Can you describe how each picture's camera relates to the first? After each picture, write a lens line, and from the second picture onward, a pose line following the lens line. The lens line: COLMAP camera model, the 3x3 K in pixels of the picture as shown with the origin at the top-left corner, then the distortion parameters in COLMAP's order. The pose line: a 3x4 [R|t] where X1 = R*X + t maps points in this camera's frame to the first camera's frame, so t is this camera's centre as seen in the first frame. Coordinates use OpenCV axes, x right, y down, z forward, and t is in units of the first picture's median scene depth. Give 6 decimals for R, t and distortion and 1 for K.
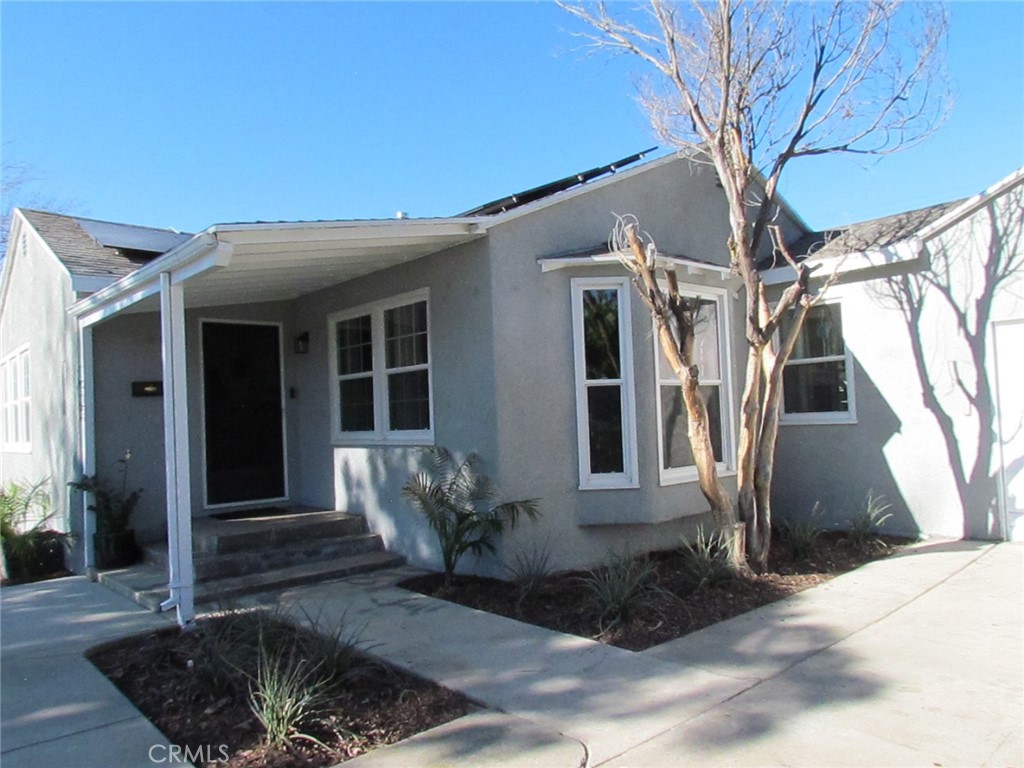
lens RADIAL K [[750.4, 0, 514.7], [0, 750.4, 388.8], [0, 0, 1]] dist [0.004987, 0.009018]
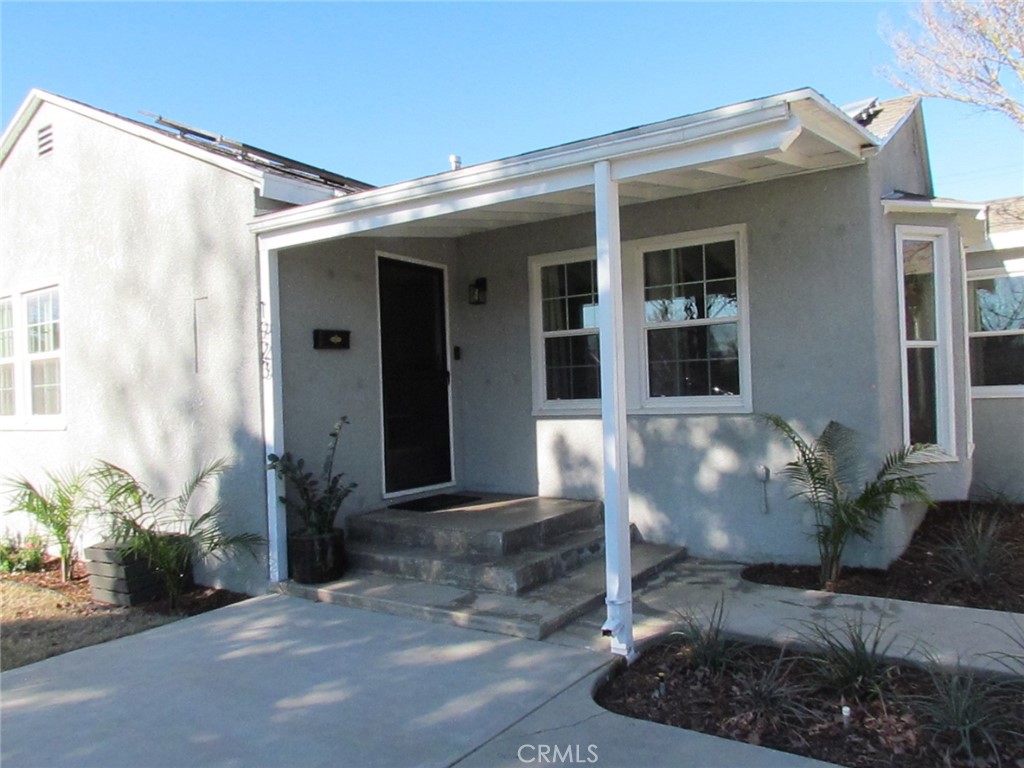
lens RADIAL K [[750.4, 0, 514.7], [0, 750.4, 388.8], [0, 0, 1]] dist [0.004987, 0.009018]
pose [[0.960386, 0.013746, 0.278333, -0.523444], [-0.018210, 0.999744, 0.013457, 0.036181], [-0.278076, -0.017993, 0.960390, 0.236263]]
